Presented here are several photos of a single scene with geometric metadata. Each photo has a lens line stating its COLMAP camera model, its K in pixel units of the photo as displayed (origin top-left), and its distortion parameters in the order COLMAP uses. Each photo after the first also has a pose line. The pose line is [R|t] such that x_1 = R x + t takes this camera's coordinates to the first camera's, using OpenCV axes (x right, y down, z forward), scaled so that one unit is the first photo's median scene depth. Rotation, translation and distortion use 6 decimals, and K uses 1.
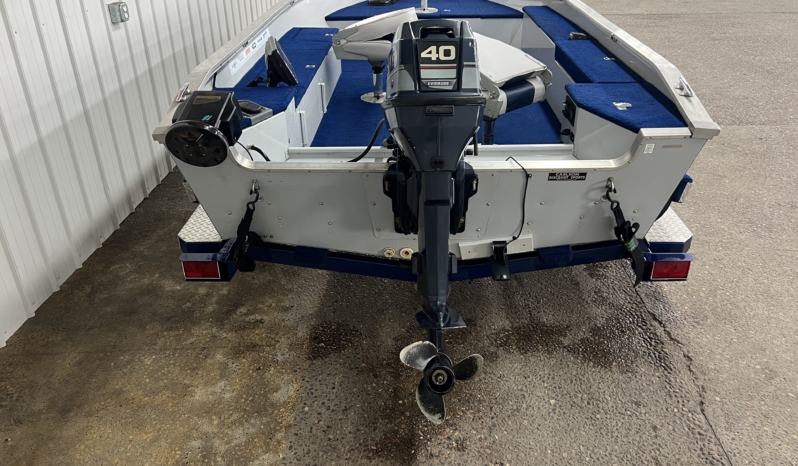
lens RADIAL K [[626.5, 0, 395.9], [0, 626.5, 234.2], [0, 0, 1]] dist [0.054336, -0.058266]
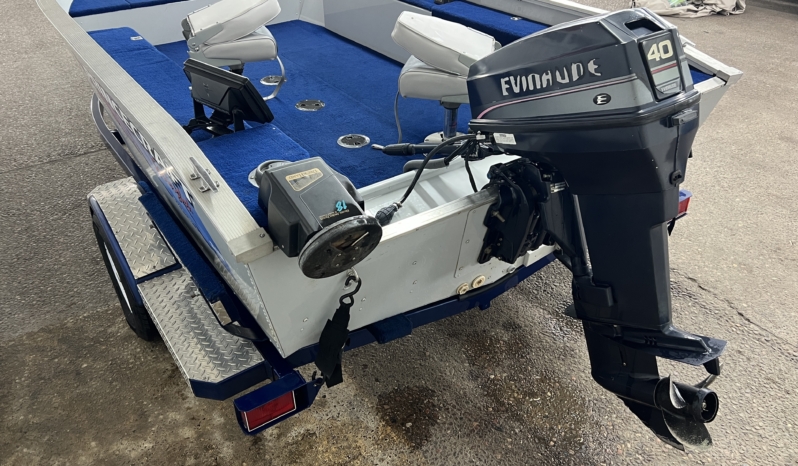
lens RADIAL K [[626.5, 0, 399.2], [0, 626.5, 228.9], [0, 0, 1]] dist [0.054336, -0.058266]
pose [[0.805683, -0.315899, 0.501081, -0.520370], [0.283186, 0.948408, 0.142577, -0.208984], [-0.520269, 0.027027, 0.853575, 0.349529]]
